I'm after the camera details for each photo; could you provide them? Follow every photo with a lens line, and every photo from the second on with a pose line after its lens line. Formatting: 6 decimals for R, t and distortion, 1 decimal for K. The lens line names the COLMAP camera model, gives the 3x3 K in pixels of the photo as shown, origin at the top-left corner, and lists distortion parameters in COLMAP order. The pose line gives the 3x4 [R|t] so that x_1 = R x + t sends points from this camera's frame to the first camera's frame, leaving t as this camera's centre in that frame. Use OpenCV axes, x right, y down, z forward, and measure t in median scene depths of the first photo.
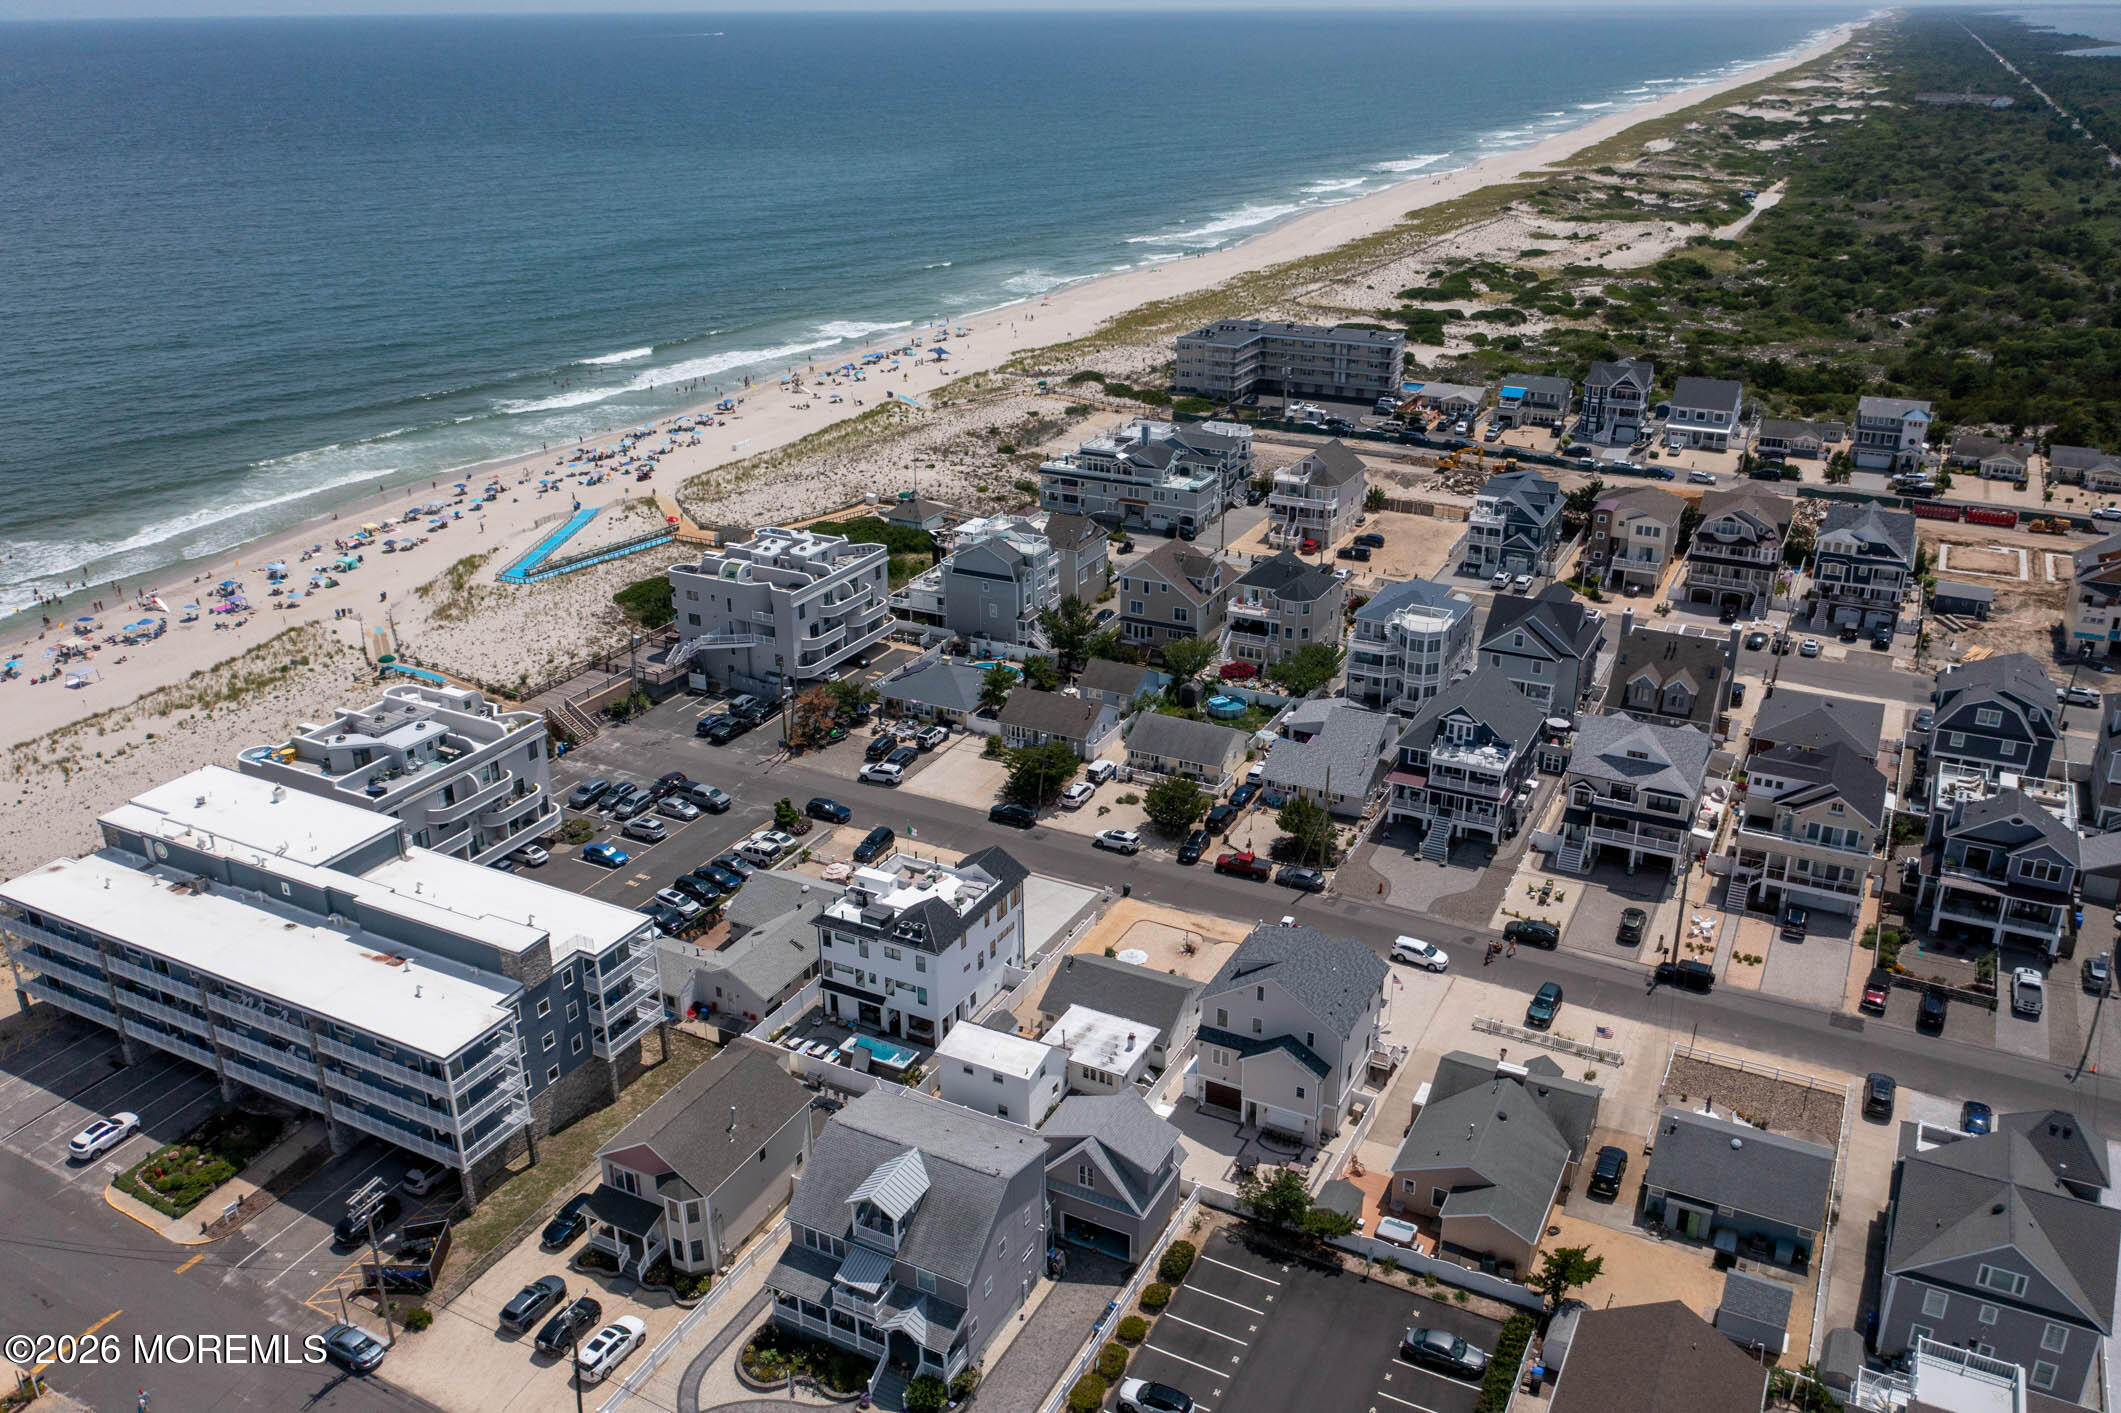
lens RADIAL K [[1678.2, 0, 1060.5], [0, 1678.2, 706.5], [0, 0, 1]] dist [-0.009292, 0.008081]
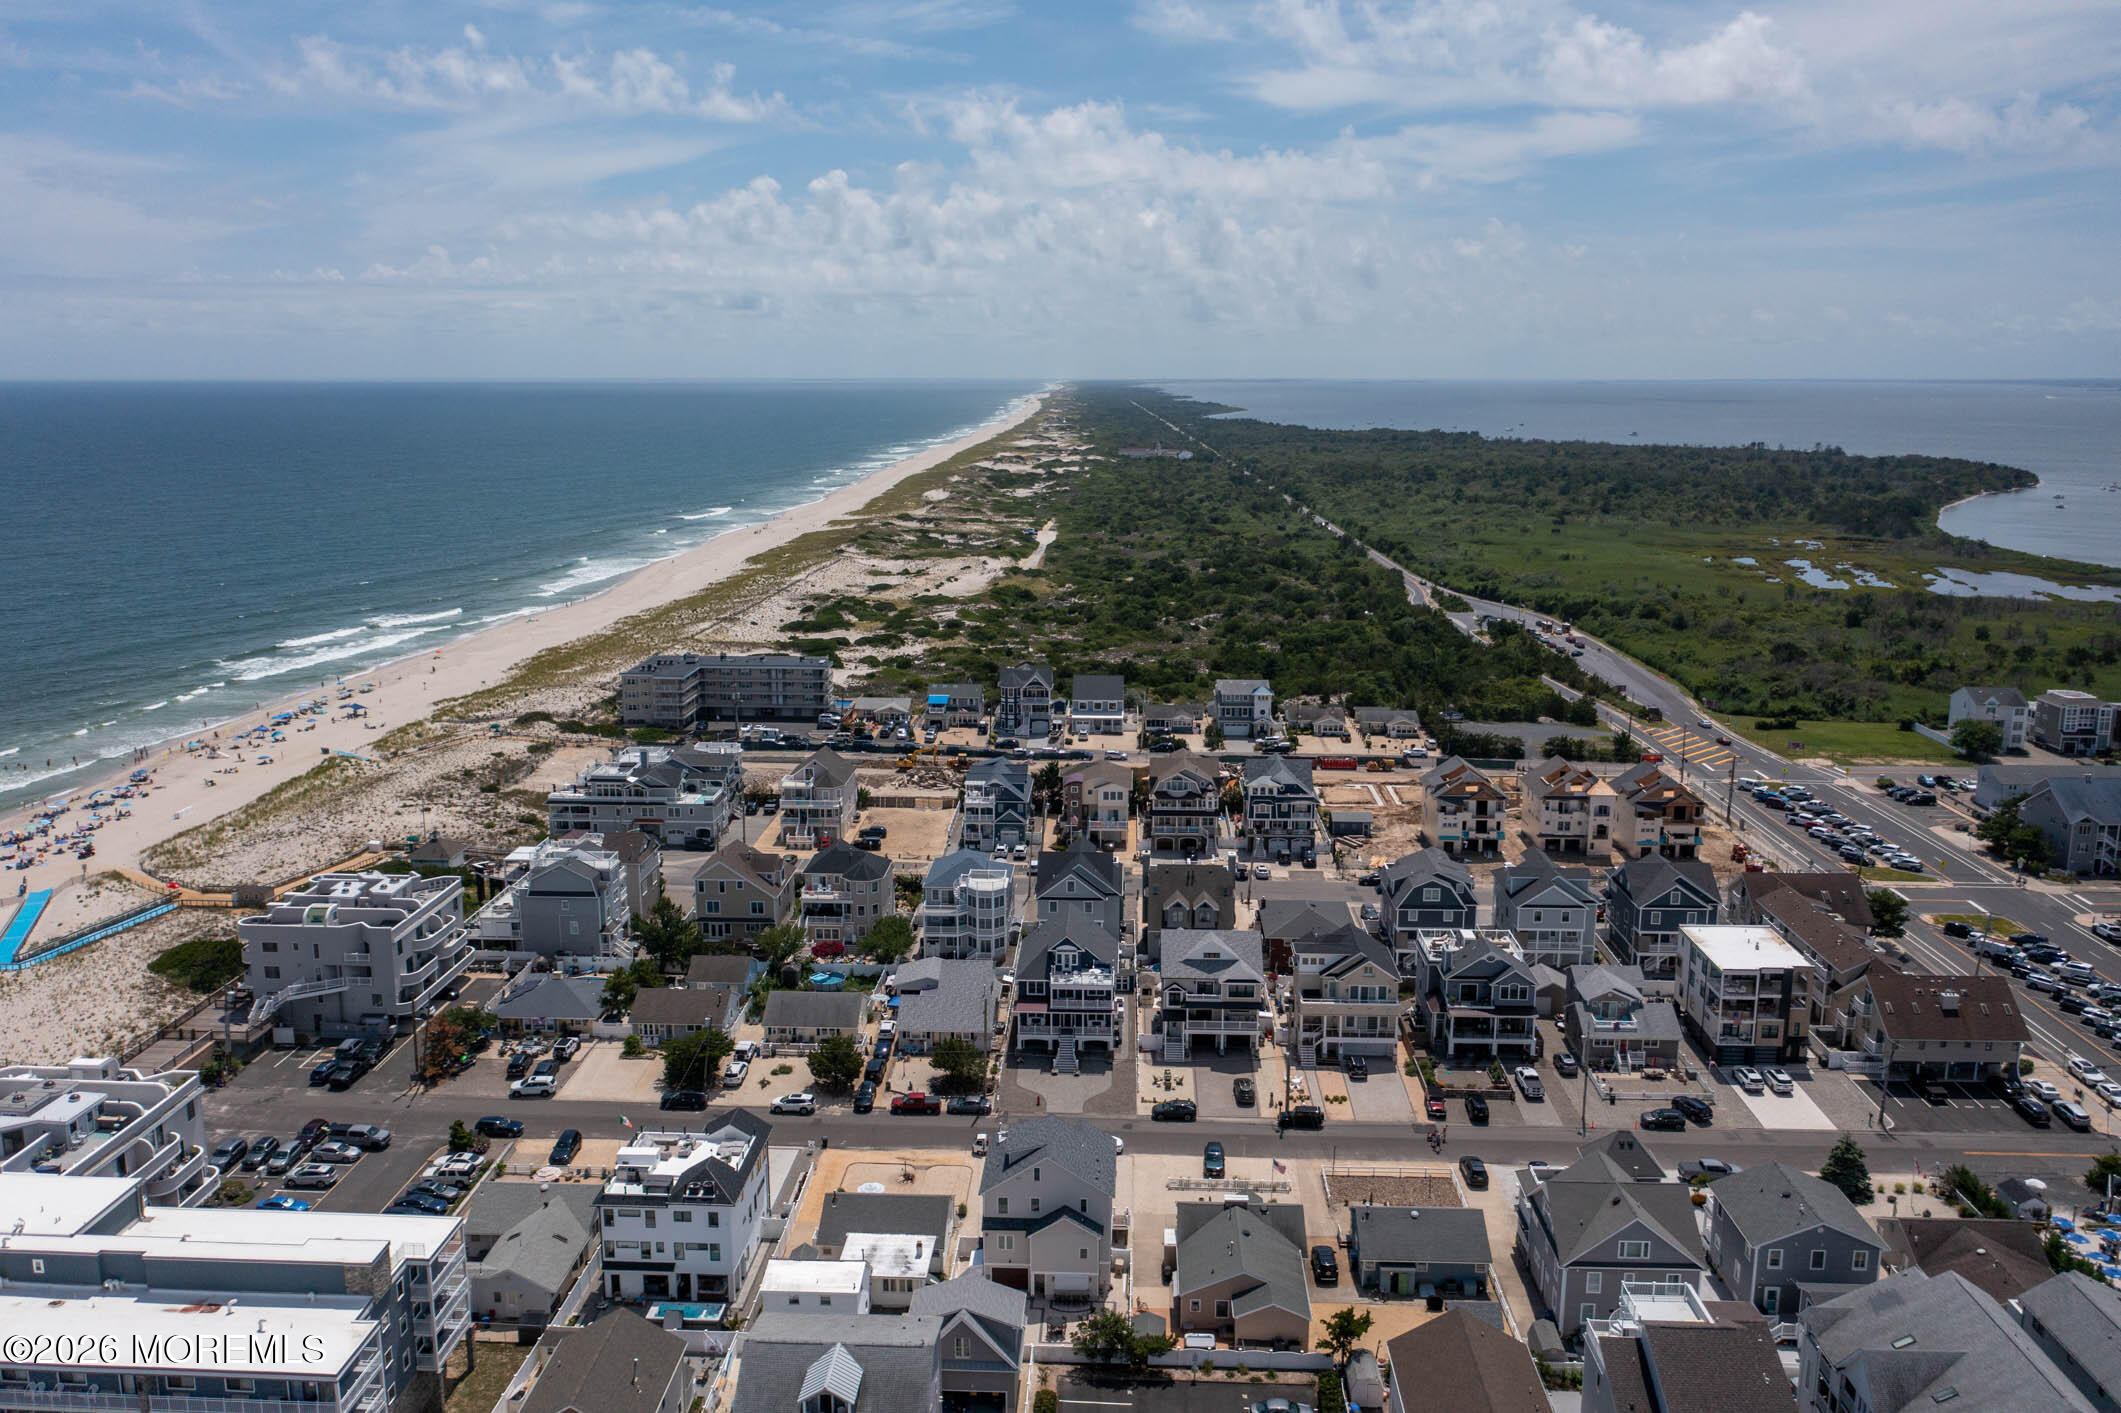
lens RADIAL K [[1678.2, 0, 1060.5], [0, 1678.2, 706.5], [0, 0, 1]] dist [-0.009292, 0.008081]
pose [[0.908930, -0.074308, 0.410273, -0.192715], [0.155383, 0.973477, -0.167923, 0.031957], [-0.386914, 0.216380, 0.896369, -0.072353]]
